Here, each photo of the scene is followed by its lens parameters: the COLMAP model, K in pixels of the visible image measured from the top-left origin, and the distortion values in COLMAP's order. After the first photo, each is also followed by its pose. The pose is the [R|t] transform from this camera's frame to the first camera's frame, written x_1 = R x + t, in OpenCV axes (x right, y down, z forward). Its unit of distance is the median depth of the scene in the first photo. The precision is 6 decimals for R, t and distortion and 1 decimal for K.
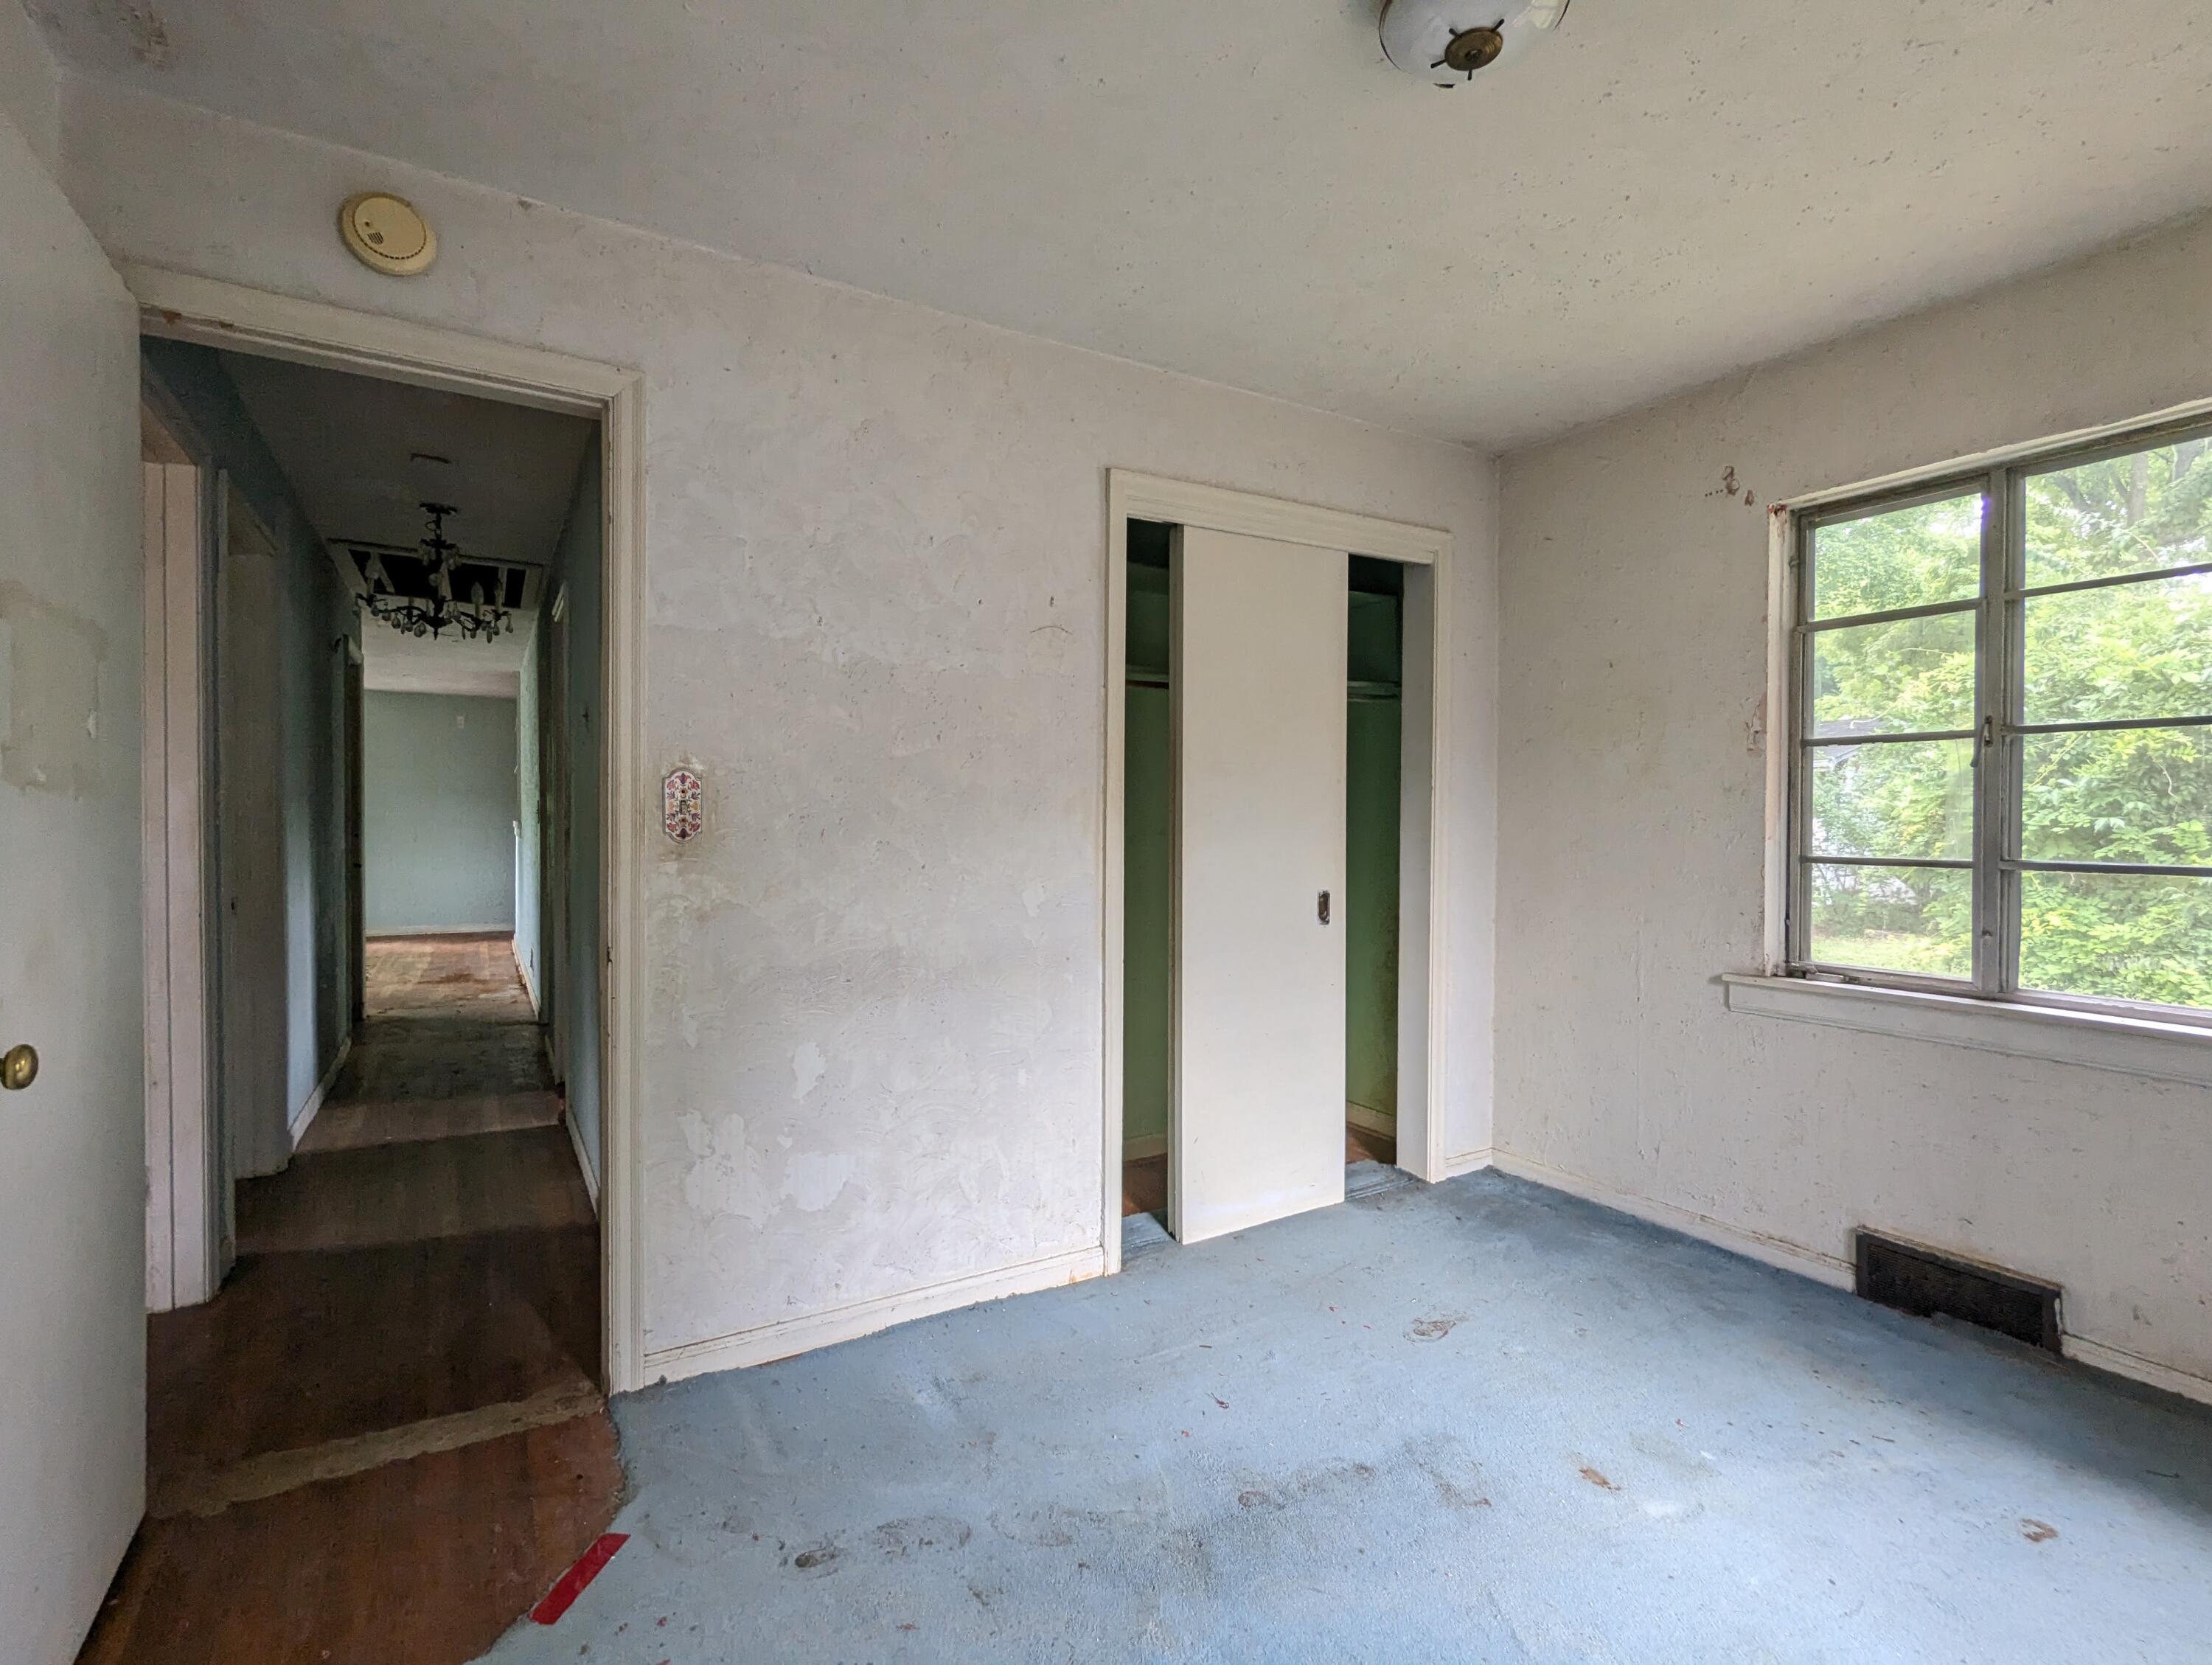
lens RADIAL K [[1051.4, 0, 1105.6], [0, 1051.4, 834.2], [0, 0, 1]] dist [0.000191, -0.000045]
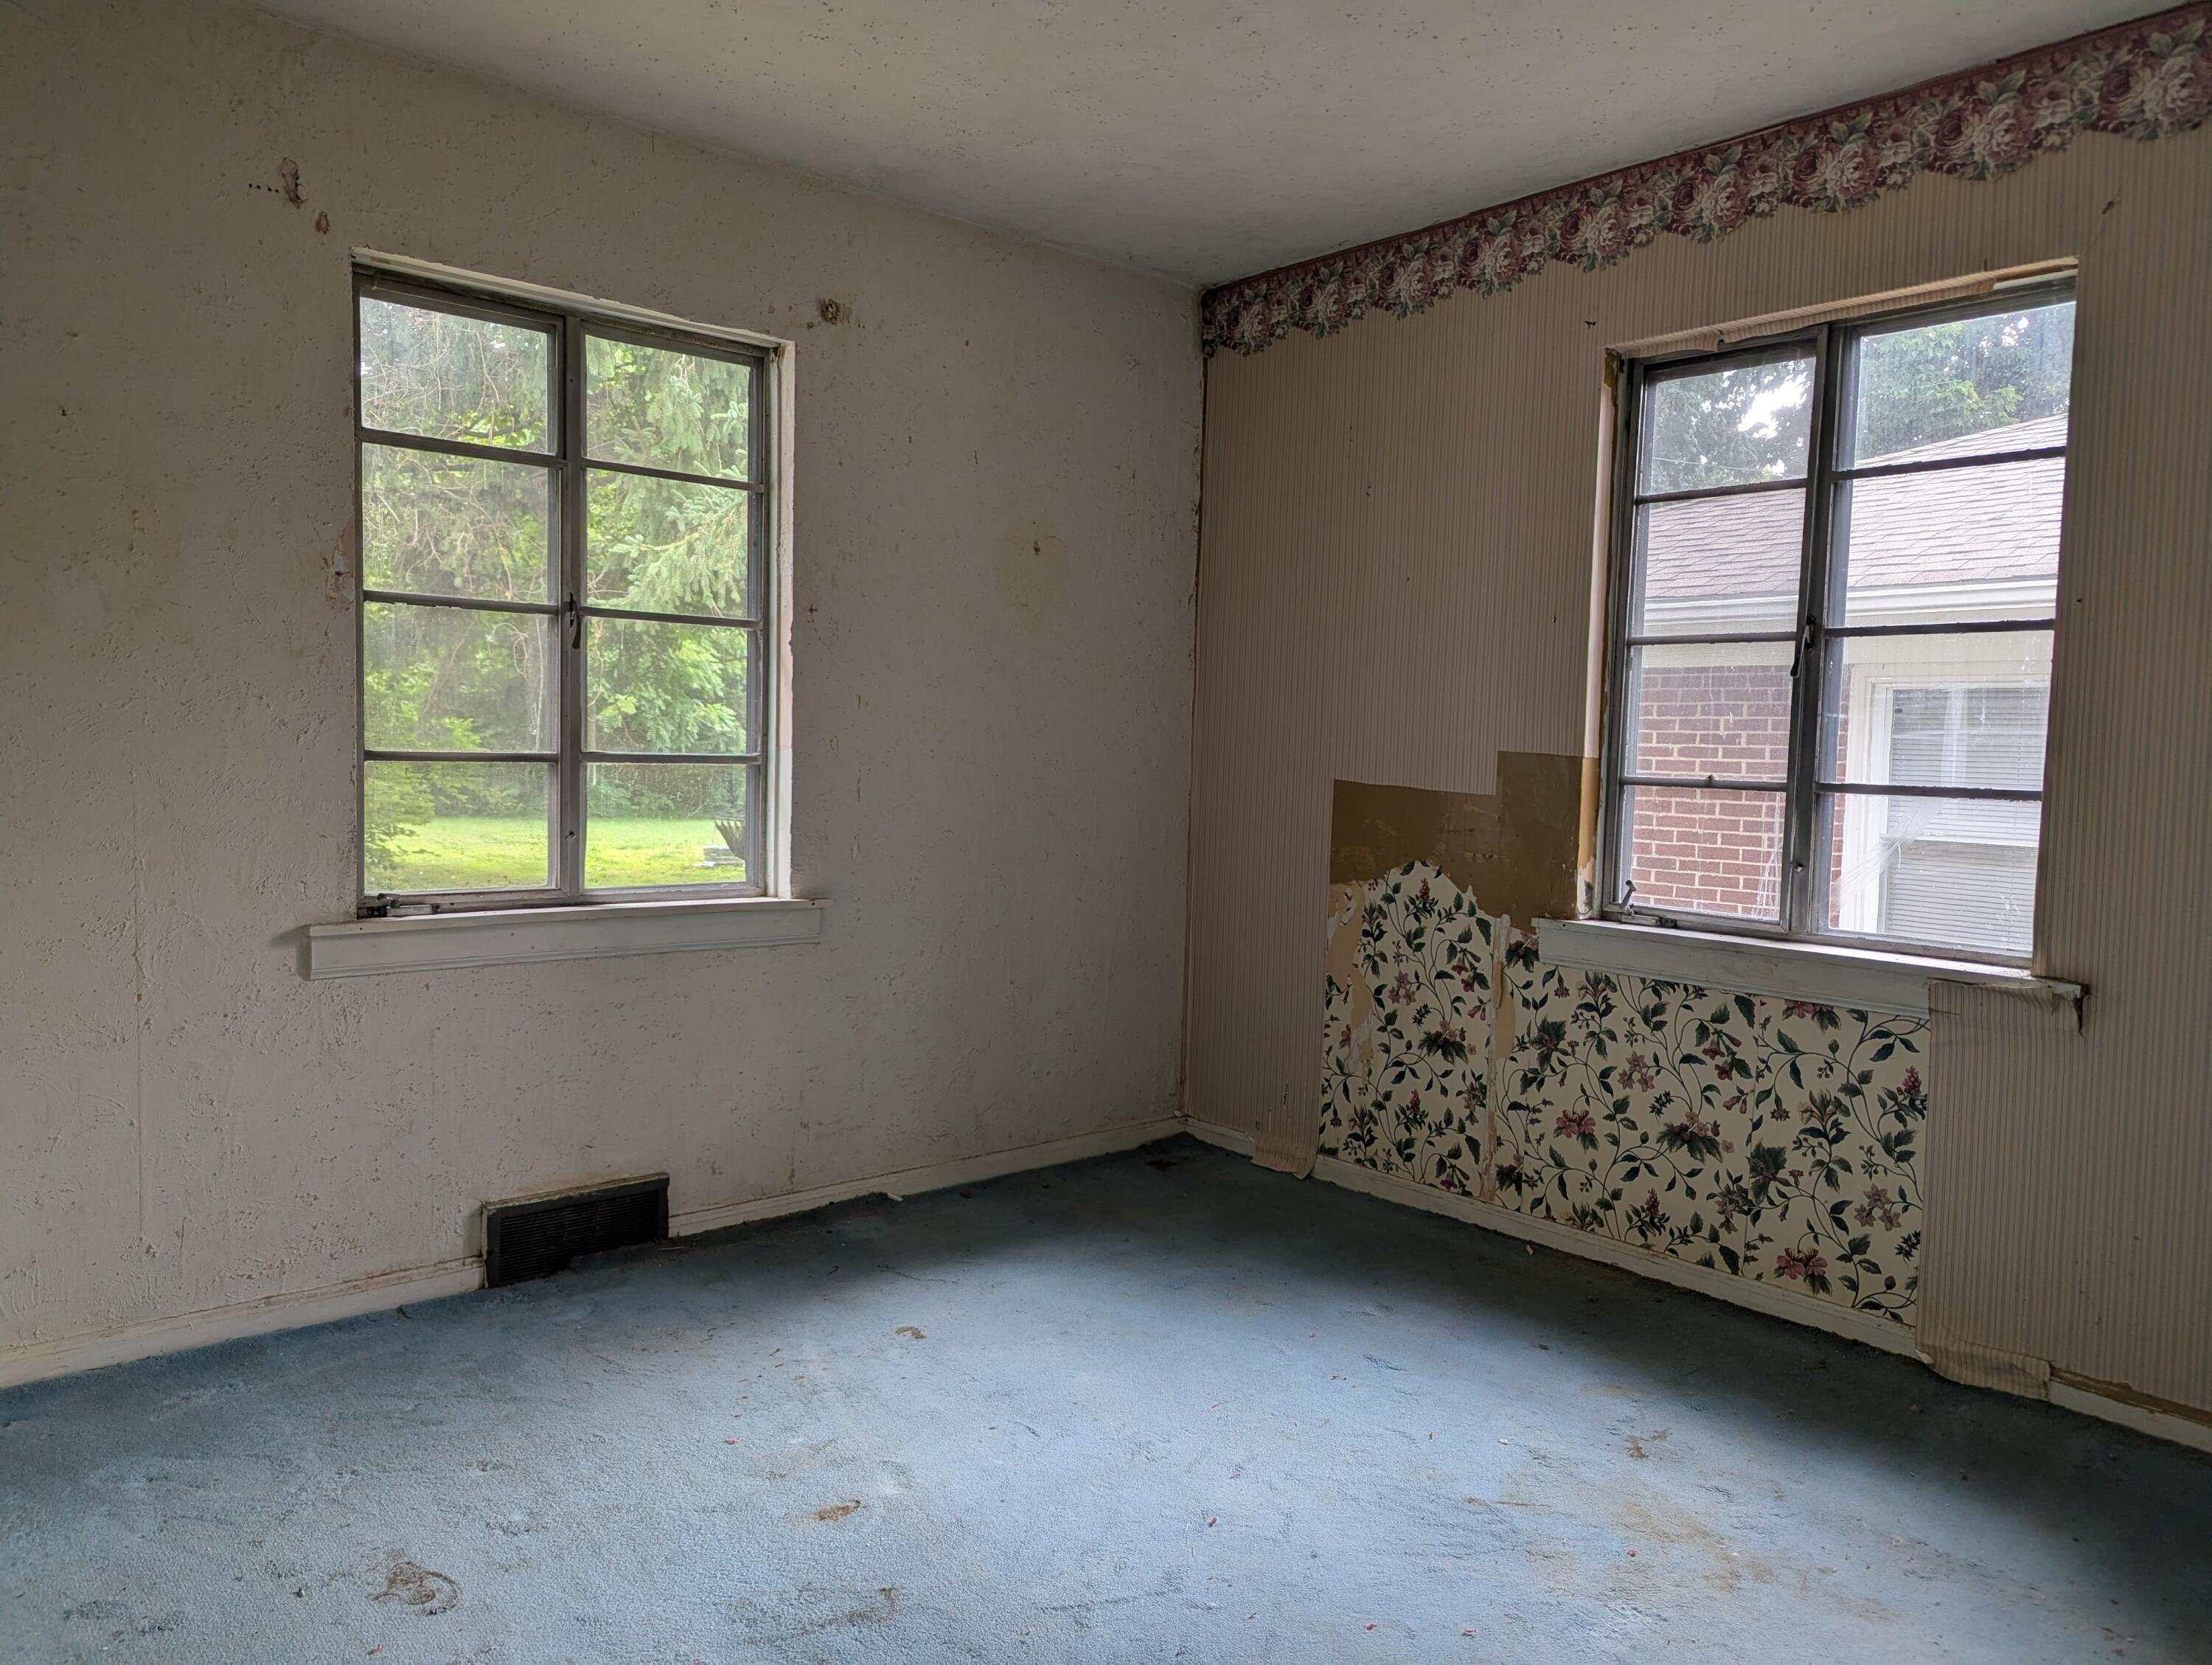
lens RADIAL K [[1547.7, 0, 1106.0], [0, 1547.7, 832.5], [0, 0, 1]] dist [0.078622, -0.071461]
pose [[-0.165155, -0.066943, 0.983993, -0.563894], [-0.010277, 0.997756, 0.066154, -0.000281], [-0.986214, 0.000814, -0.165473, 0.759944]]
